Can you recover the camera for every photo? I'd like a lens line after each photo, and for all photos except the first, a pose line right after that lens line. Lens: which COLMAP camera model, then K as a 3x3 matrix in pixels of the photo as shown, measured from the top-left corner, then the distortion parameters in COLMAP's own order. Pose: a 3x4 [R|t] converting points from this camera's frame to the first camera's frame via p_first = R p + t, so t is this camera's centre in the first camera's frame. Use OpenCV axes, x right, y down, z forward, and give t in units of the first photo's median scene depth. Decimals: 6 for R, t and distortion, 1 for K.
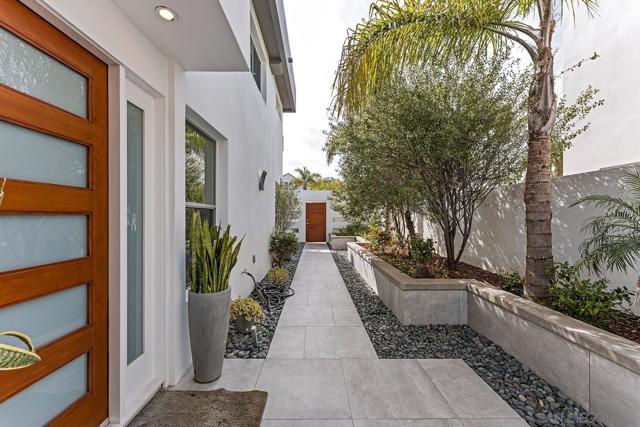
lens RADIAL K [[256.1, 0, 320.0], [0, 256.1, 213.5], [0, 0, 1]] dist [0.000525, 0.000019]
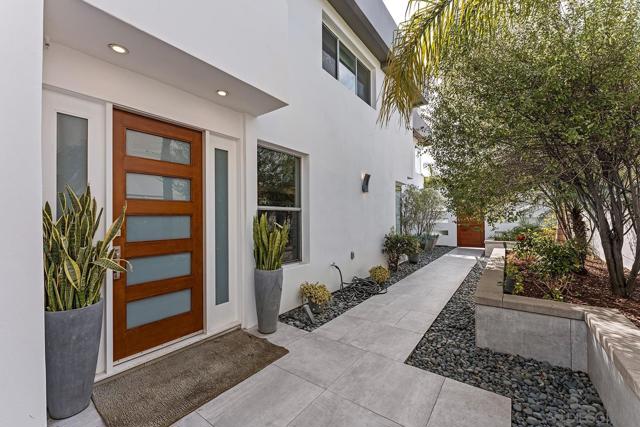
lens RADIAL K [[264.9, 0, 320.0], [0, 264.9, 213.5], [0, 0, 1]] dist [-0.002673, -0.000336]
pose [[0.789726, -0.019959, -0.613135, 0.576132], [0.015661, 0.999801, -0.012374, 0.015716], [0.613260, 0.000170, 0.789881, 0.027743]]
